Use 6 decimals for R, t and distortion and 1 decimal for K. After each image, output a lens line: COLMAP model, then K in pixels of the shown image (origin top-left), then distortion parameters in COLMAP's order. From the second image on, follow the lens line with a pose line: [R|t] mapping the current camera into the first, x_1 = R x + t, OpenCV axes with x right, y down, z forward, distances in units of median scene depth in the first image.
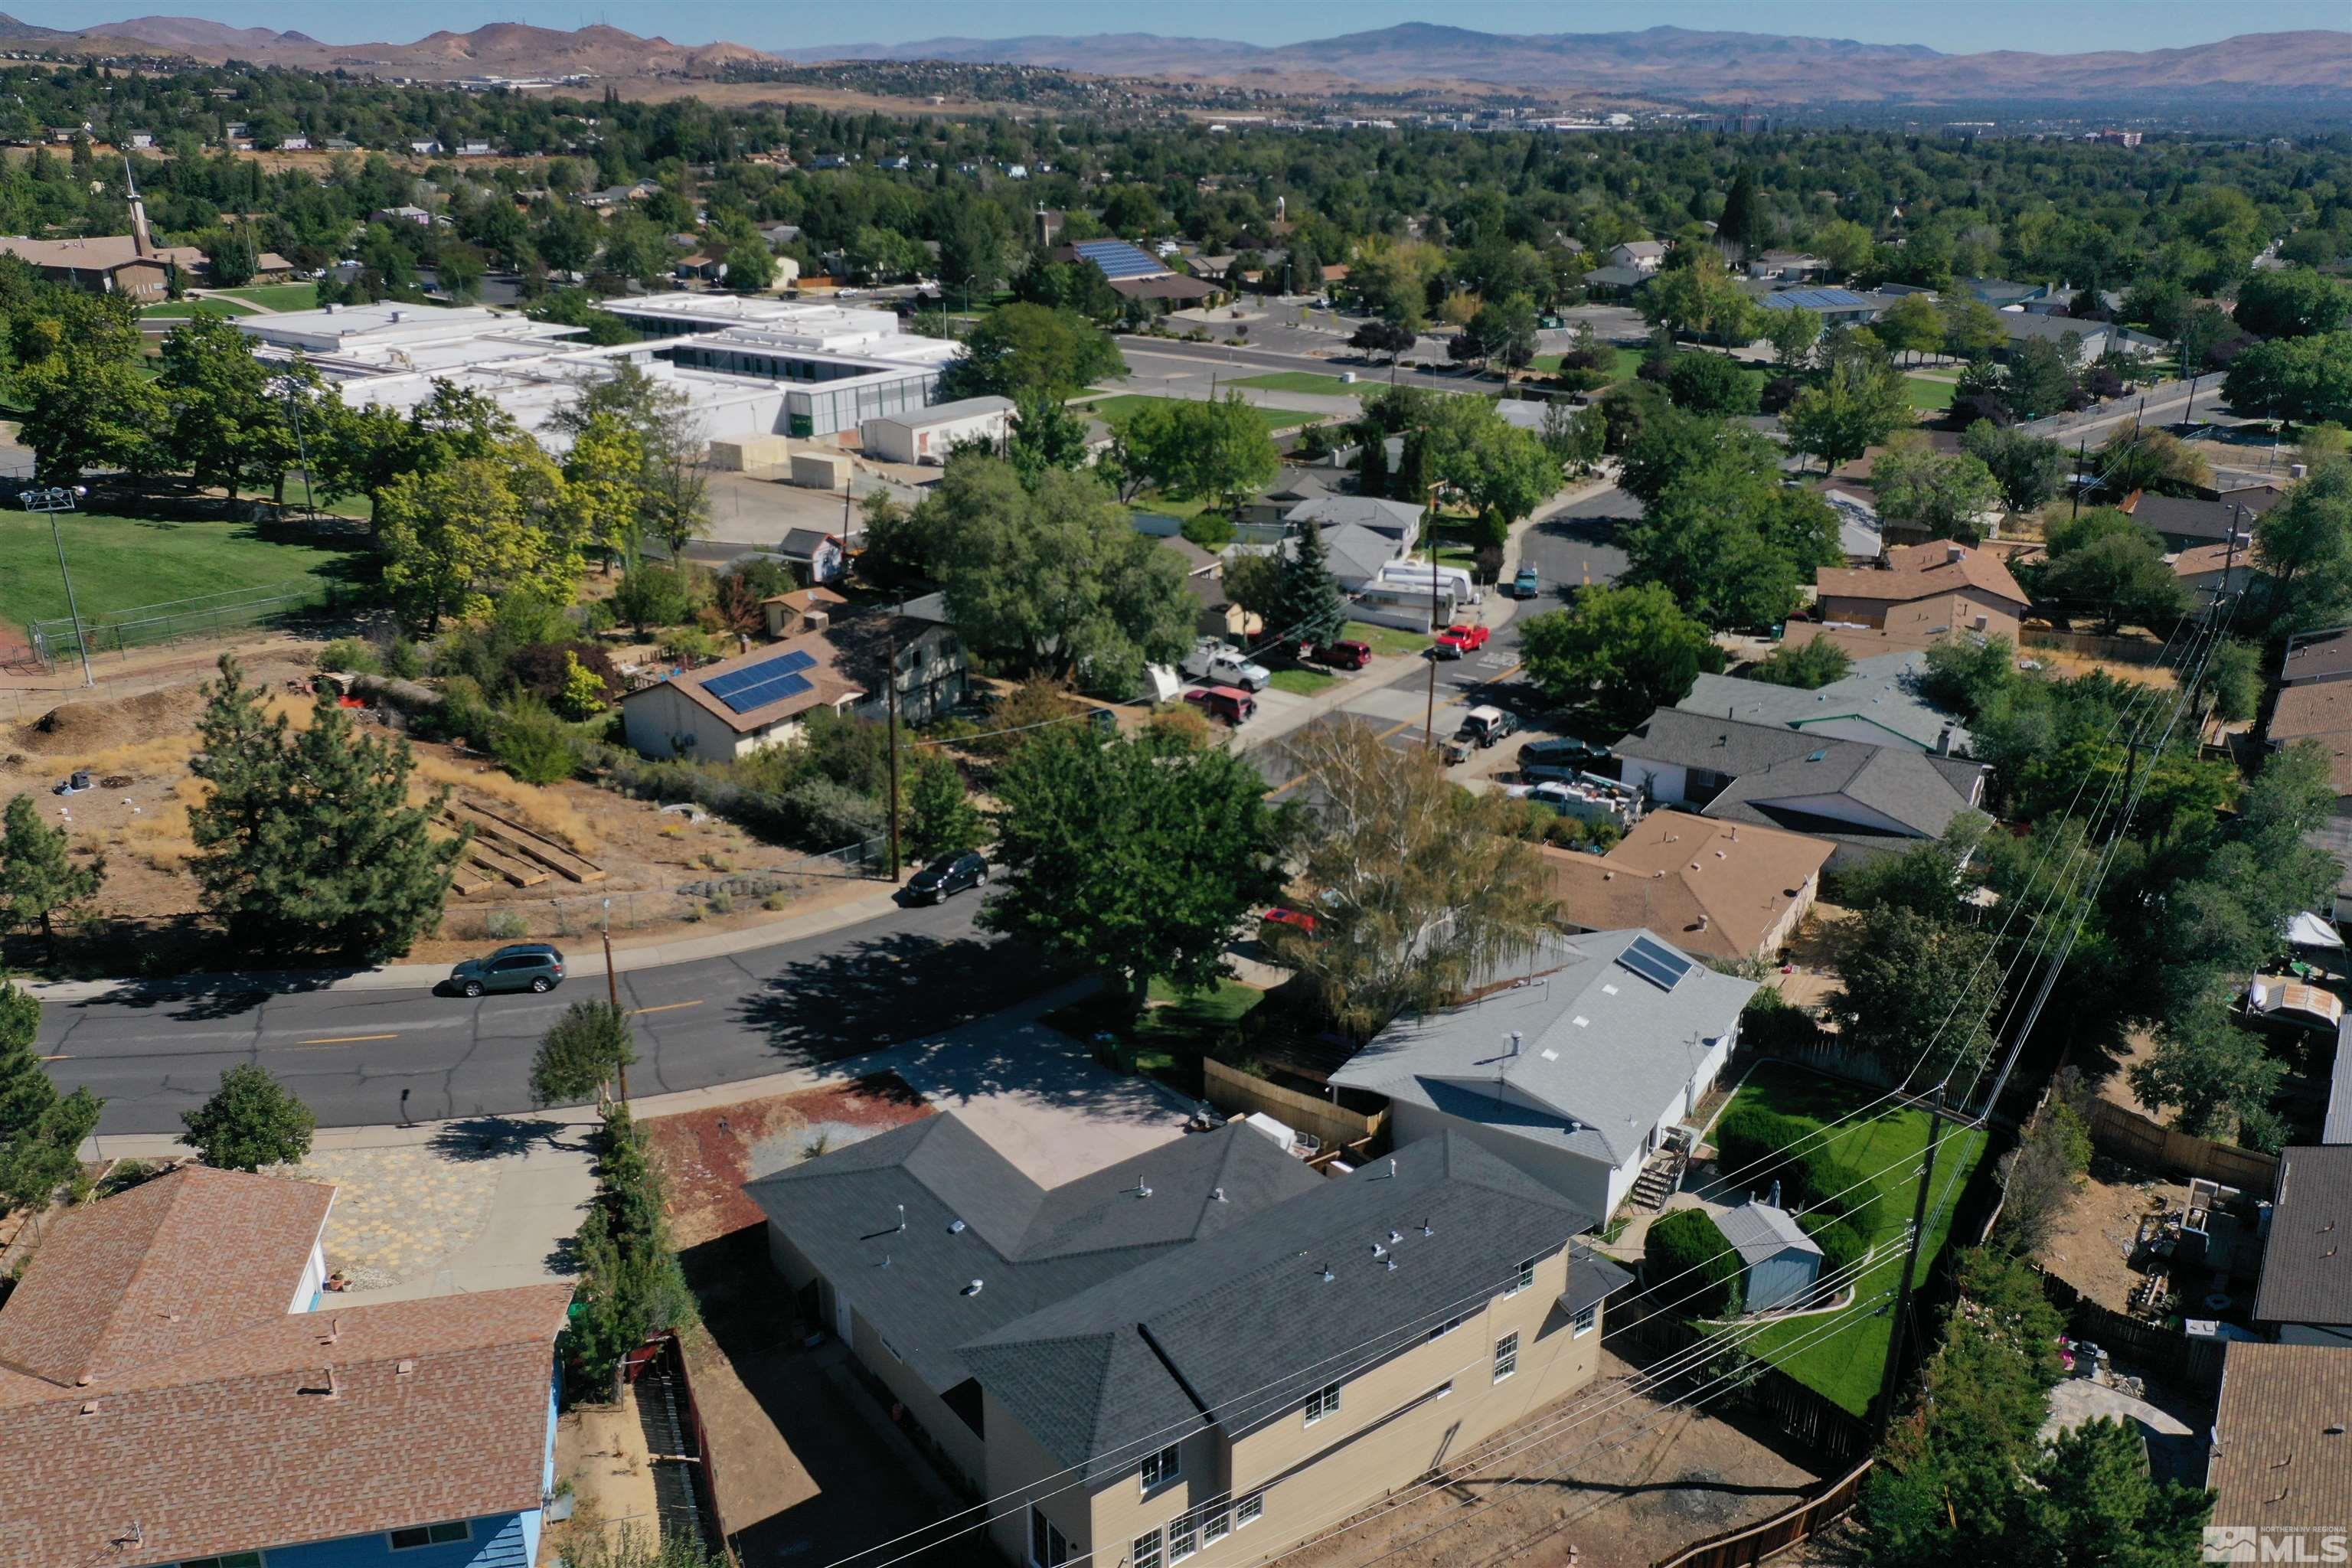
lens RADIAL K [[1828.1, 0, 1174.8], [0, 1828.1, 799.5], [0, 0, 1]] dist [0.001960, 0.000985]
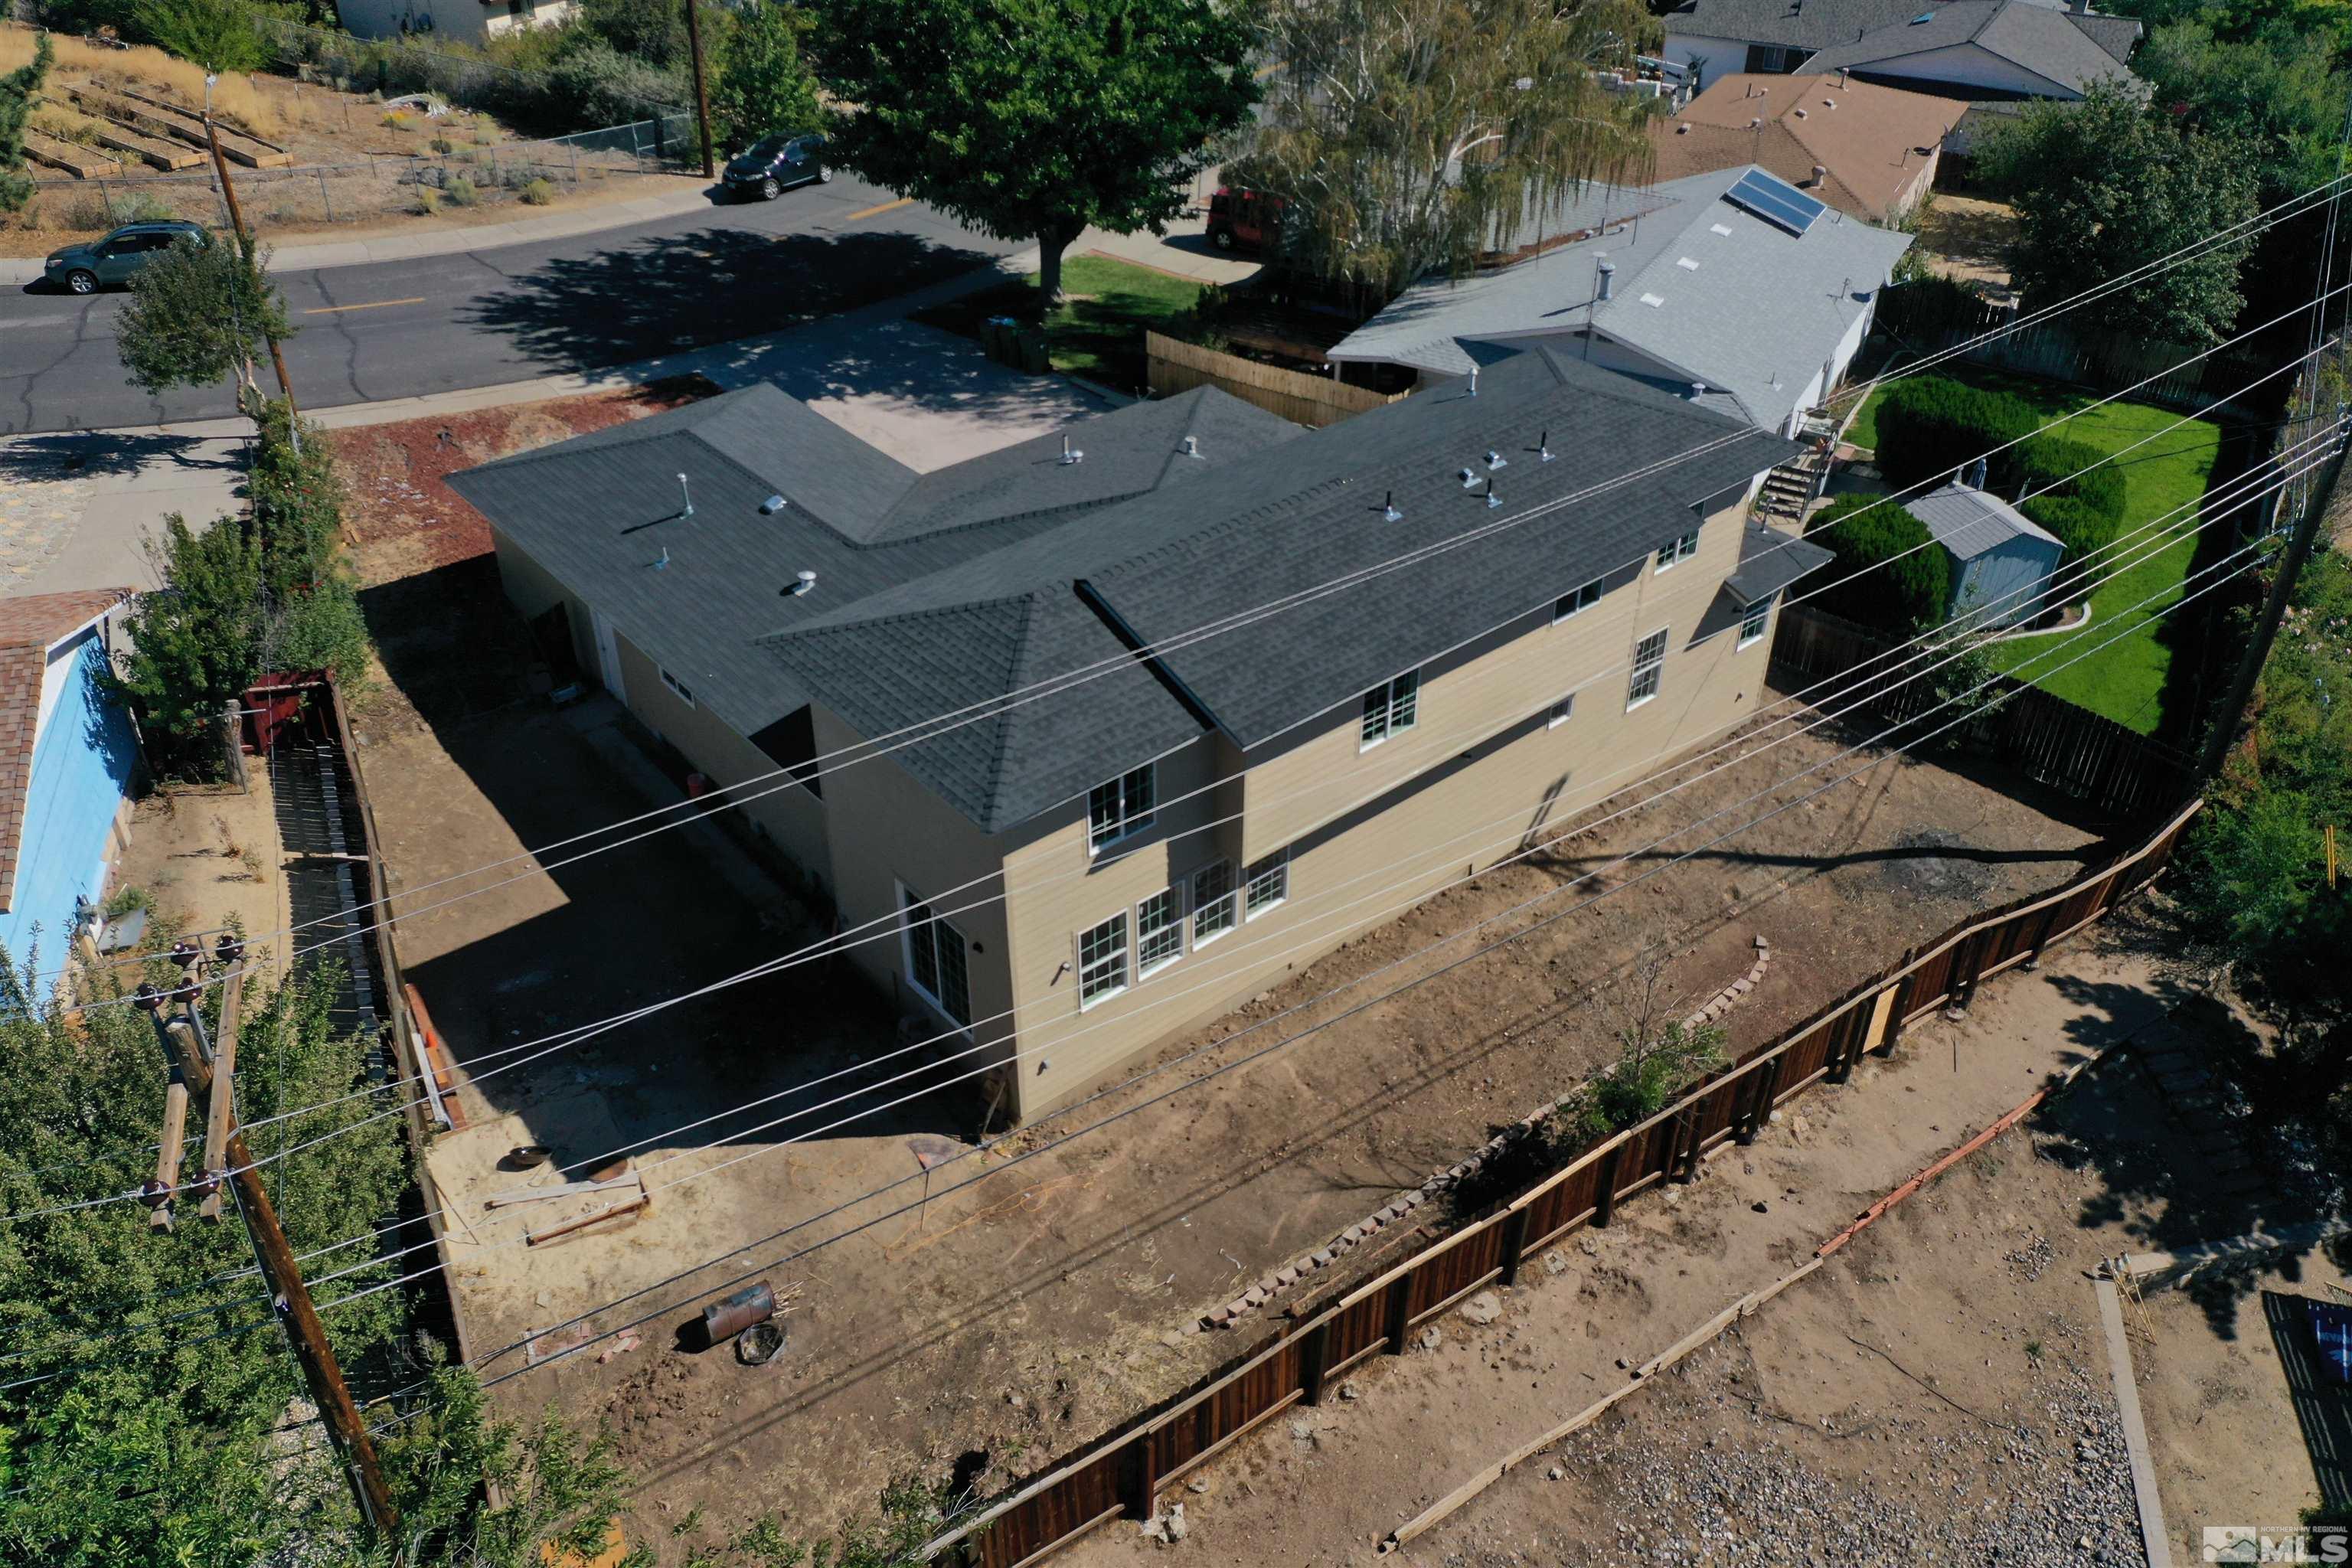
lens RADIAL K [[1828.1, 0, 1175.9], [0, 1828.1, 775.7], [0, 0, 1]] dist [0.001960, 0.000985]
pose [[0.998257, -0.030004, 0.050819, -0.015125], [0.017336, 0.972214, 0.233450, 0.166700], [-0.056411, -0.232162, 0.971040, 0.334754]]
